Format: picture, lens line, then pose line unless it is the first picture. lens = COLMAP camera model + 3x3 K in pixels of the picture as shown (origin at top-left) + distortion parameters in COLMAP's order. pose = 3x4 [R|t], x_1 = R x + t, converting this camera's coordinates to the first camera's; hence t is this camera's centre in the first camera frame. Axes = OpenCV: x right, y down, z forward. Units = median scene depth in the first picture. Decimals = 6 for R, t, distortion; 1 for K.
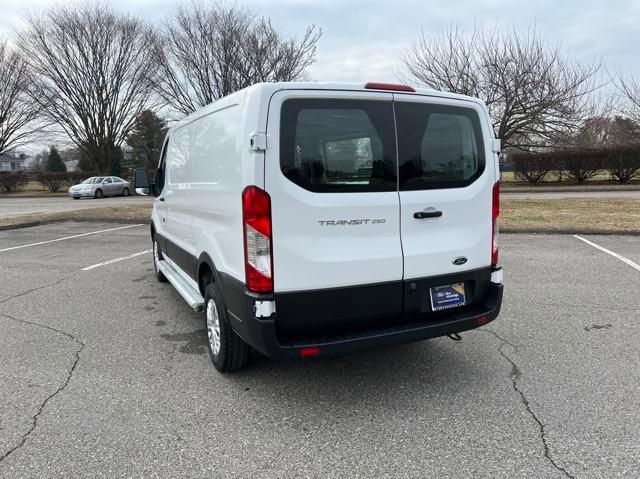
lens RADIAL K [[480.5, 0, 321.3], [0, 480.5, 241.2], [0, 0, 1]] dist [0.052759, -0.051552]
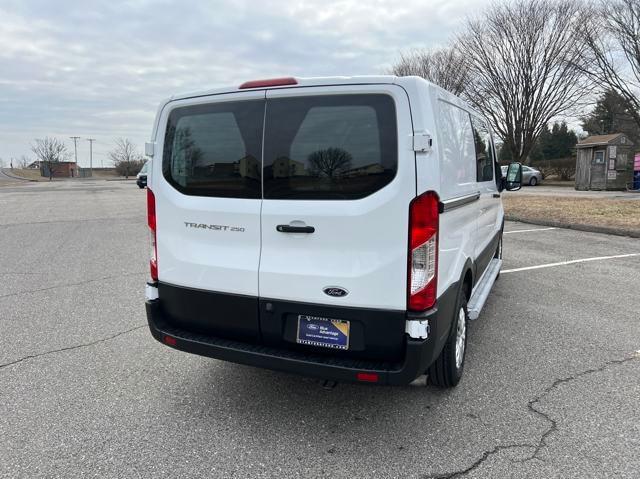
lens RADIAL K [[480.5, 0, 315.1], [0, 480.5, 239.2], [0, 0, 1]] dist [0.052759, -0.051552]
pose [[0.630365, 0.126382, -0.765943, 0.848808], [-0.109980, 0.991246, 0.073045, -0.097278], [0.768469, 0.038193, 0.638746, 0.462711]]
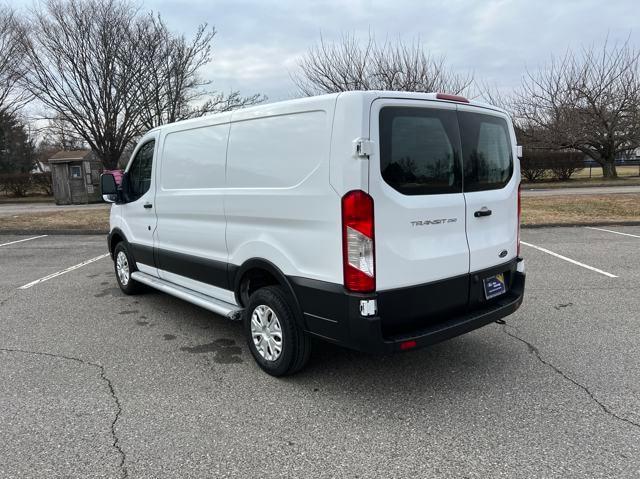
lens RADIAL K [[480.5, 0, 327.9], [0, 480.5, 245.5], [0, 0, 1]] dist [0.052759, -0.051552]
pose [[0.966455, -0.043624, 0.253104, -0.389423], [0.042820, 0.999045, 0.008686, -0.005599], [-0.253242, 0.002443, 0.967400, 0.010506]]
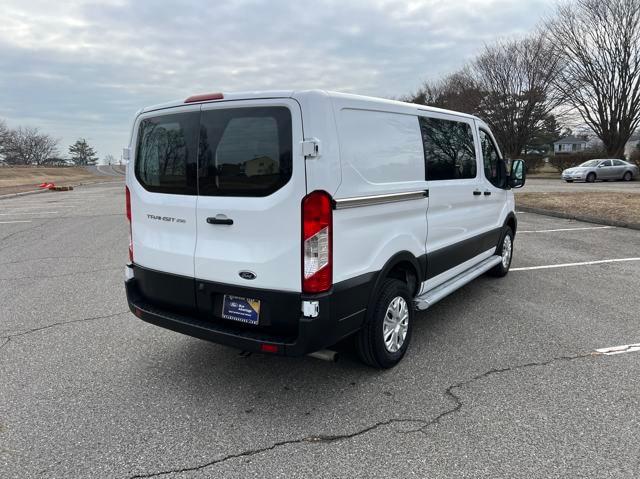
lens RADIAL K [[480.5, 0, 314.8], [0, 480.5, 238.1], [0, 0, 1]] dist [0.052759, -0.051552]
pose [[0.483573, 0.144499, -0.863294, 1.127600], [-0.115491, 0.988190, 0.100712, -0.136543], [0.867651, 0.051001, 0.494550, 0.643360]]
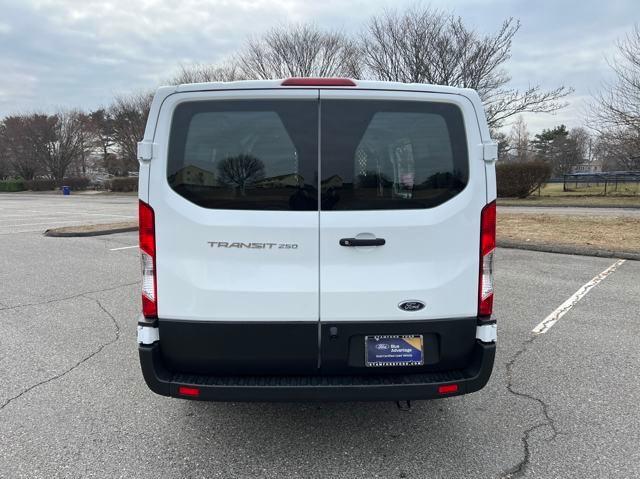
lens RADIAL K [[480.5, 0, 315.9], [0, 480.5, 240.7], [0, 0, 1]] dist [0.052759, -0.051552]
pose [[0.909814, 0.066400, -0.409671, 0.447399], [-0.071185, 0.997457, 0.003579, -0.051838], [0.408867, 0.025906, 0.912226, 0.245977]]
